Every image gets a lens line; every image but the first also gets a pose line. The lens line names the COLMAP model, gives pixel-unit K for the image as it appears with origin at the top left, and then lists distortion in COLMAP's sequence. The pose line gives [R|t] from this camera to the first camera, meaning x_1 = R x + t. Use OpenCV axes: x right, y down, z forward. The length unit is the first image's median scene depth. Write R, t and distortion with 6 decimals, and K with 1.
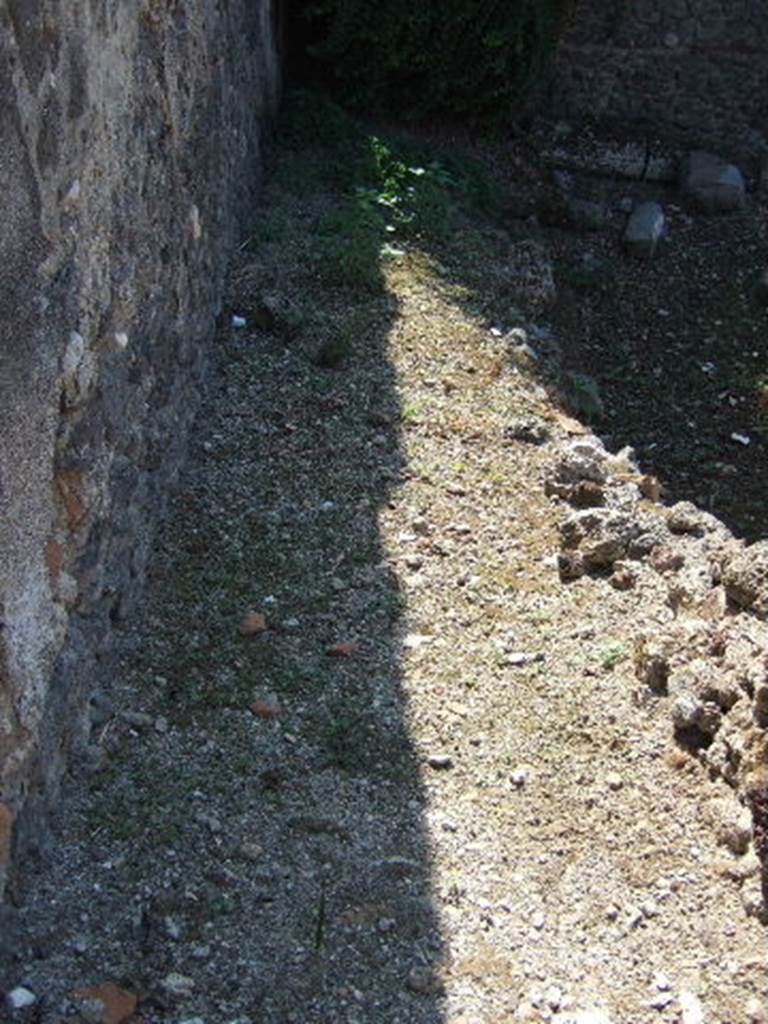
lens RADIAL K [[1201.3, 0, 384.0], [0, 1201.3, 512.0], [0, 0, 1]] dist [-0.006623, 0.028716]
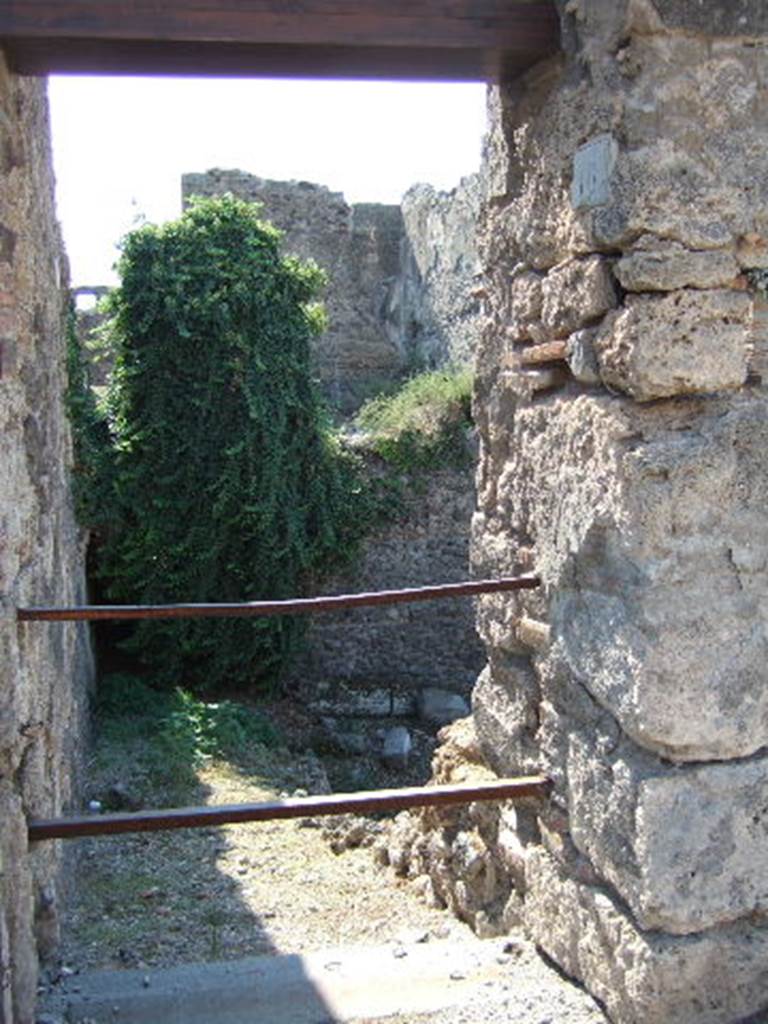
lens RADIAL K [[1201.3, 0, 384.0], [0, 1201.3, 512.0], [0, 0, 1]] dist [-0.006623, 0.028716]
pose [[0.976884, -0.091459, 0.193217, -0.020471], [0.174209, 0.864429, -0.471608, 0.152041], [-0.123889, 0.494366, 0.860380, -0.224937]]
